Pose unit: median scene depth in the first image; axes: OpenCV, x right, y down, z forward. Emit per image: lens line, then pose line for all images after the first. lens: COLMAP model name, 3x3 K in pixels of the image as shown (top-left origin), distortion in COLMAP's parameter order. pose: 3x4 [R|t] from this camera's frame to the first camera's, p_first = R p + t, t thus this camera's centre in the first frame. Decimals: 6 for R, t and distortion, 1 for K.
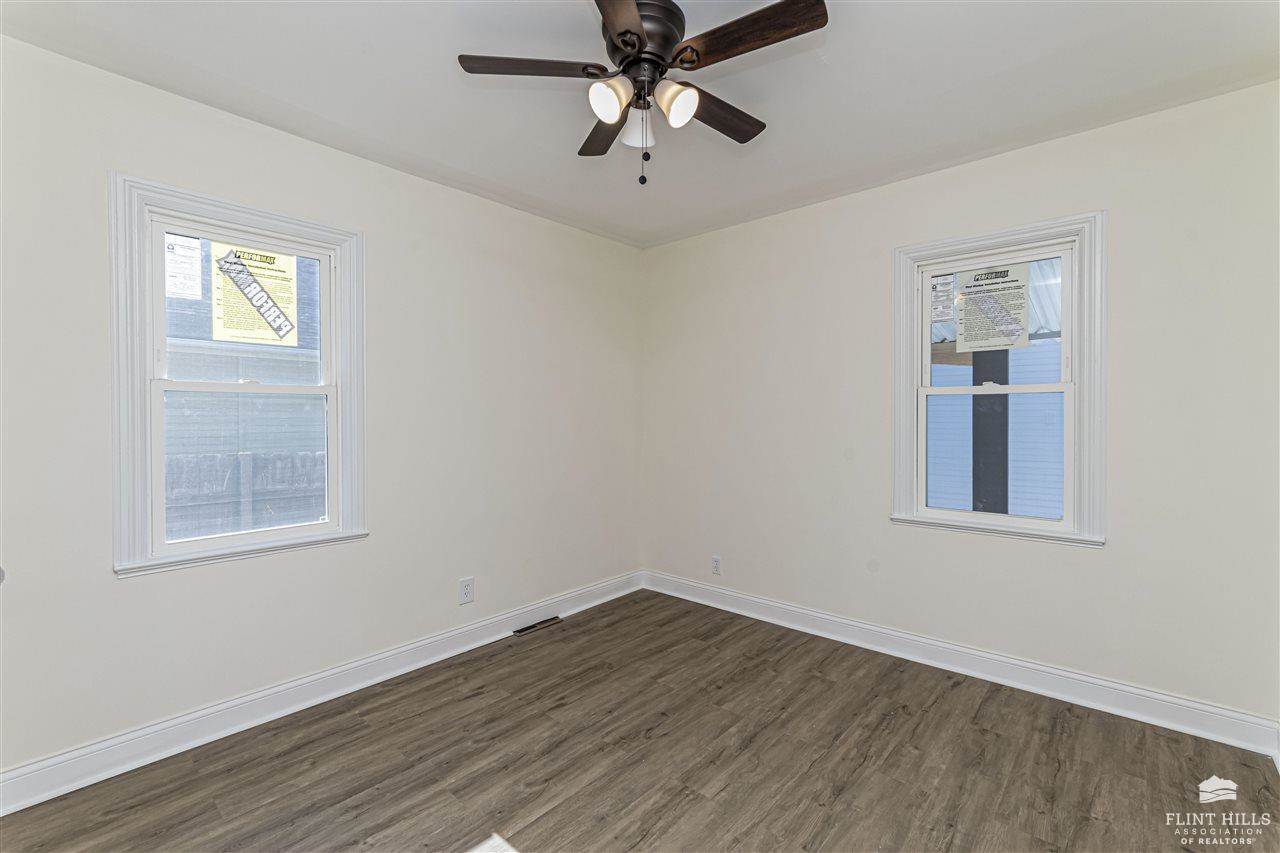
lens RADIAL K [[578.0, 0, 643.2], [0, 578.0, 424.4], [0, 0, 1]] dist [-0.002653, 0.002163]
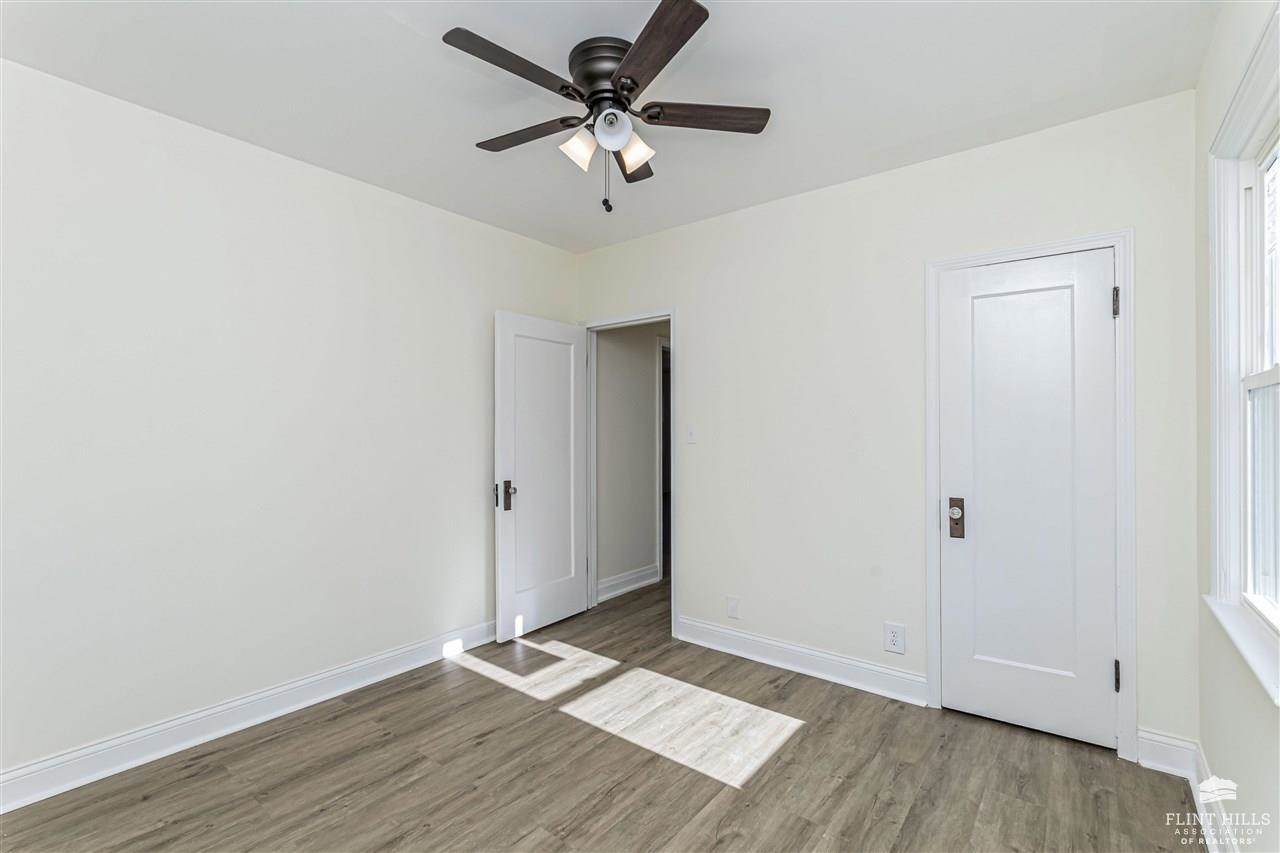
lens RADIAL K [[578.0, 0, 640.2], [0, 578.0, 429.1], [0, 0, 1]] dist [-0.002653, 0.002163]
pose [[-0.998872, 0.003394, -0.047359, -0.006444], [0.002974, 0.999956, 0.008939, -0.017421], [0.047387, 0.008788, -0.998838, 1.974818]]
